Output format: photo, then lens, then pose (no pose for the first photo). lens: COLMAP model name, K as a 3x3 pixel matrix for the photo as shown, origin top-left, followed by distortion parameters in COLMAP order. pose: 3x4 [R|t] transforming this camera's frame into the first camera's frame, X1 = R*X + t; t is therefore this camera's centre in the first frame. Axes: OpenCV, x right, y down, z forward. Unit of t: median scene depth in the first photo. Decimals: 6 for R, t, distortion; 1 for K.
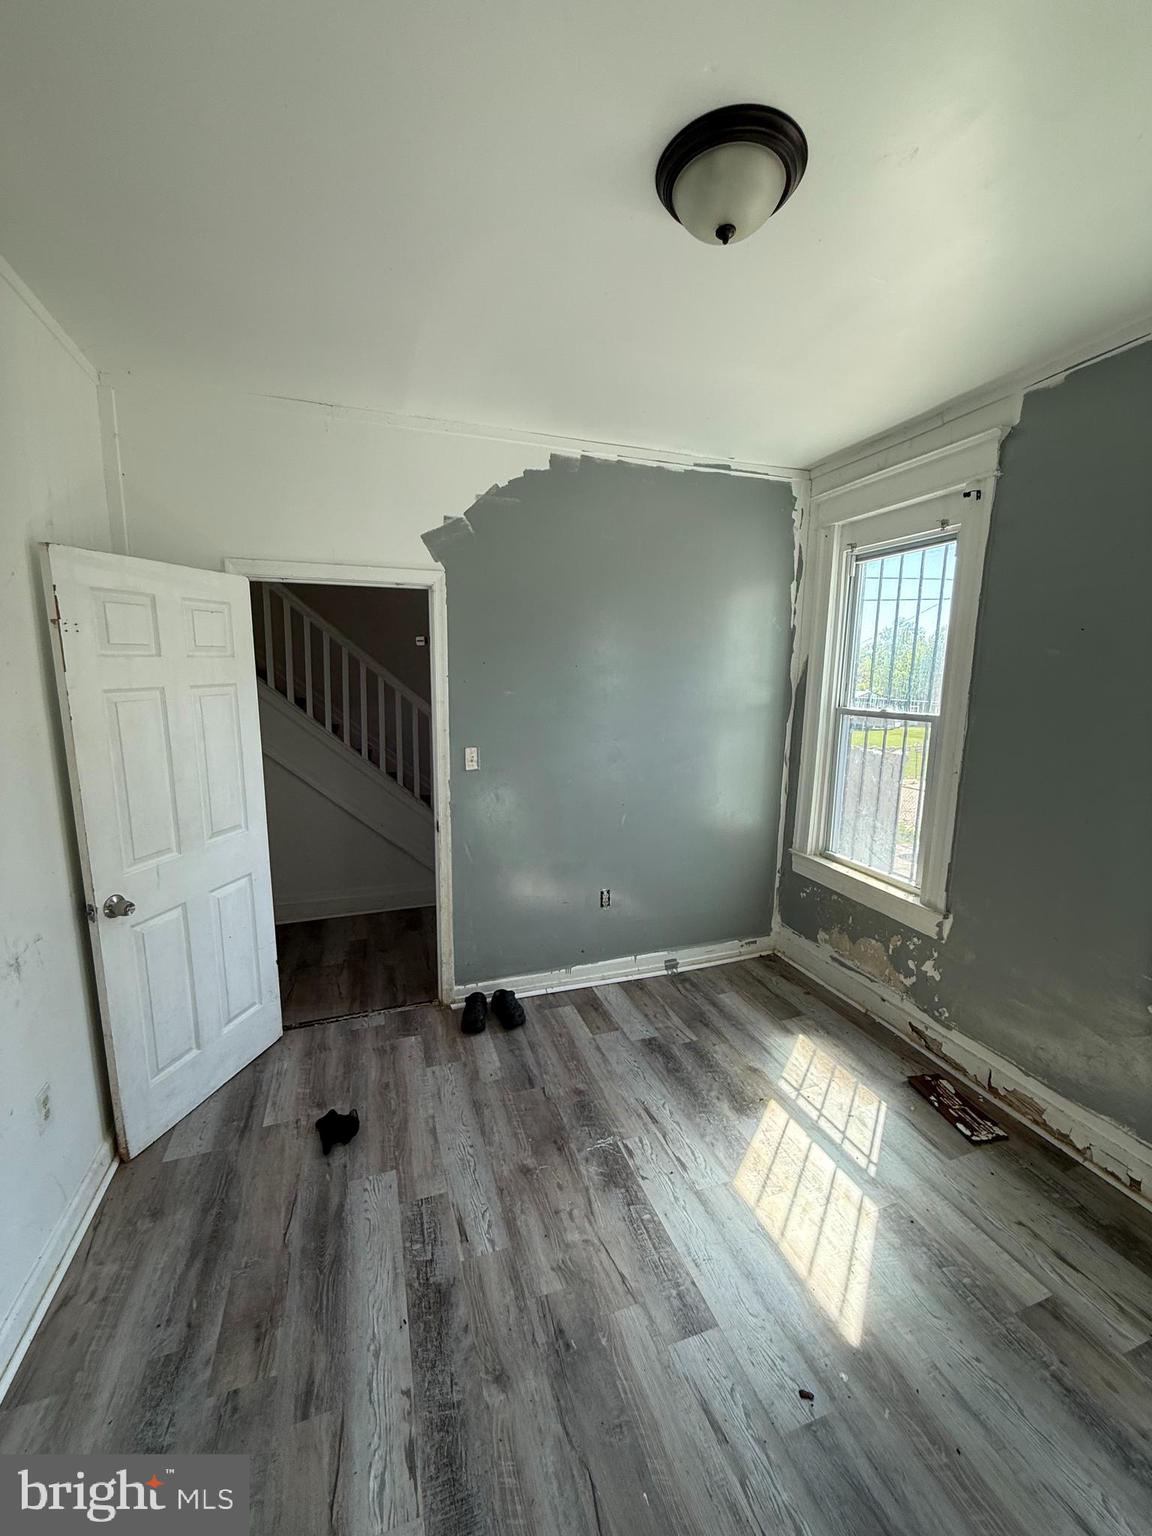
lens RADIAL K [[610.9, 0, 573.8], [0, 610.9, 765.5], [0, 0, 1]] dist [0.000525, -0.000602]
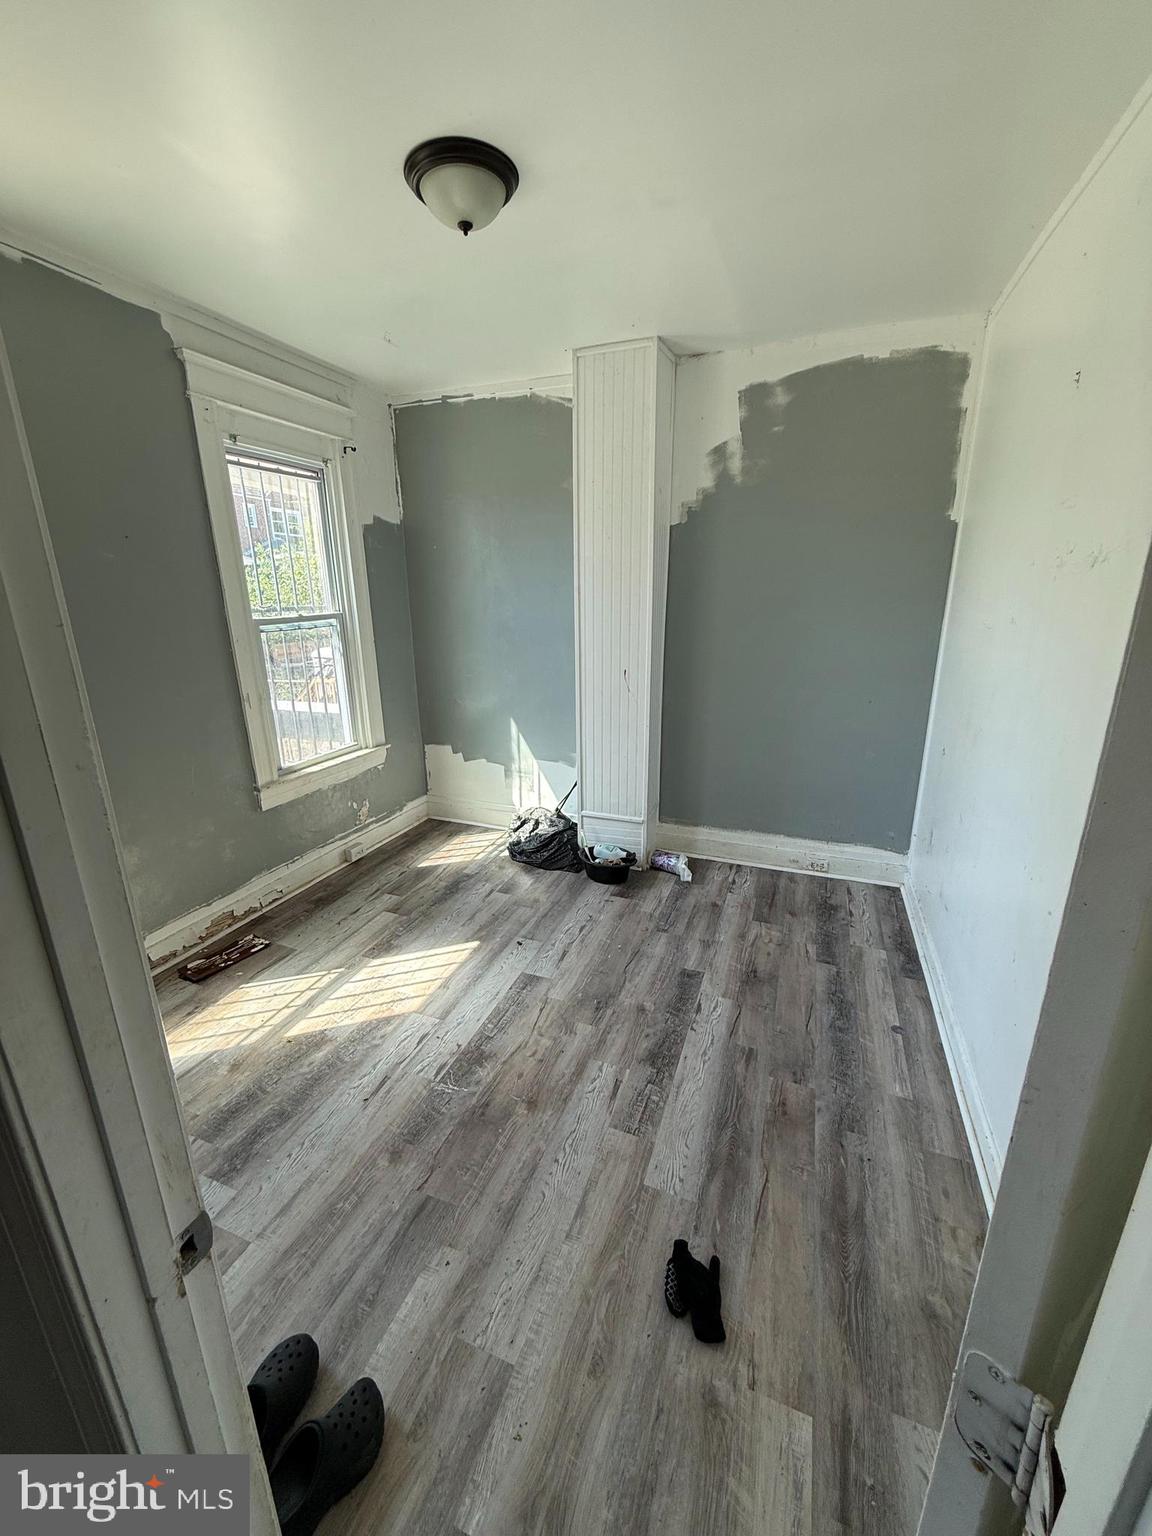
lens RADIAL K [[610.9, 0, 573.8], [0, 610.9, 765.5], [0, 0, 1]] dist [0.000525, -0.000602]
pose [[-0.762555, -0.186851, 0.619352, -0.670673], [0.093479, 0.915507, 0.391291, -0.217329], [-0.640134, 0.356277, -0.680657, 1.517412]]
